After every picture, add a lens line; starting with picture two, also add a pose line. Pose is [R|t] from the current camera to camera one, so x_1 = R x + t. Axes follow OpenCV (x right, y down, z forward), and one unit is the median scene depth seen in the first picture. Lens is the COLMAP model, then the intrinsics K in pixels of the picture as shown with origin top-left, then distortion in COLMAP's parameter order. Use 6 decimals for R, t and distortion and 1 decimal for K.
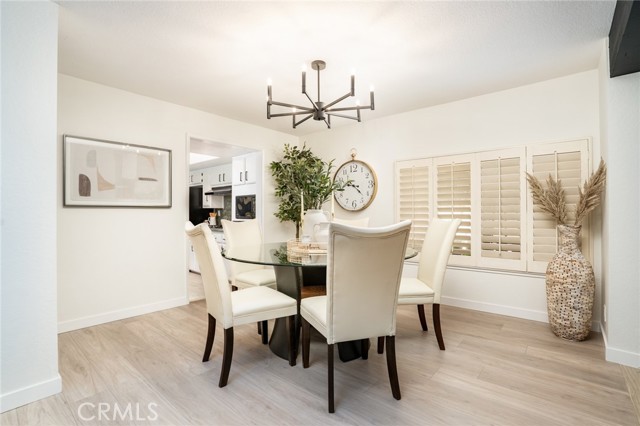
lens RADIAL K [[300.0, 0, 320.0], [0, 300.0, 213.0], [0, 0, 1]] dist [-0.066259, 0.025134]
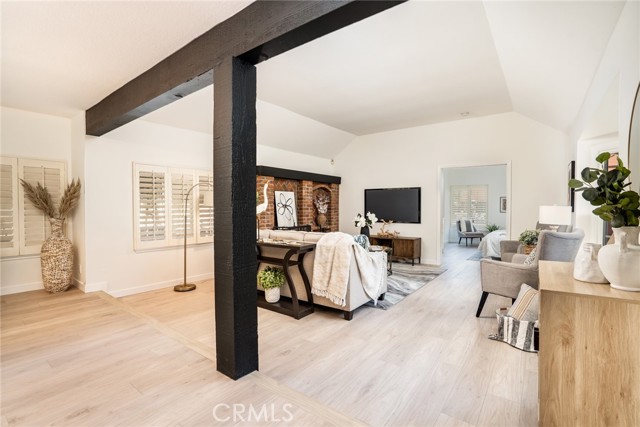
lens RADIAL K [[300.0, 0, 320.0], [0, 300.0, 213.5], [0, 0, 1]] dist [-0.066259, 0.025134]
pose [[-0.059548, -0.014232, 0.998124, -0.426393], [0.002613, 0.999893, 0.014414, 0.000368], [-0.998222, 0.003467, -0.059505, -0.169841]]
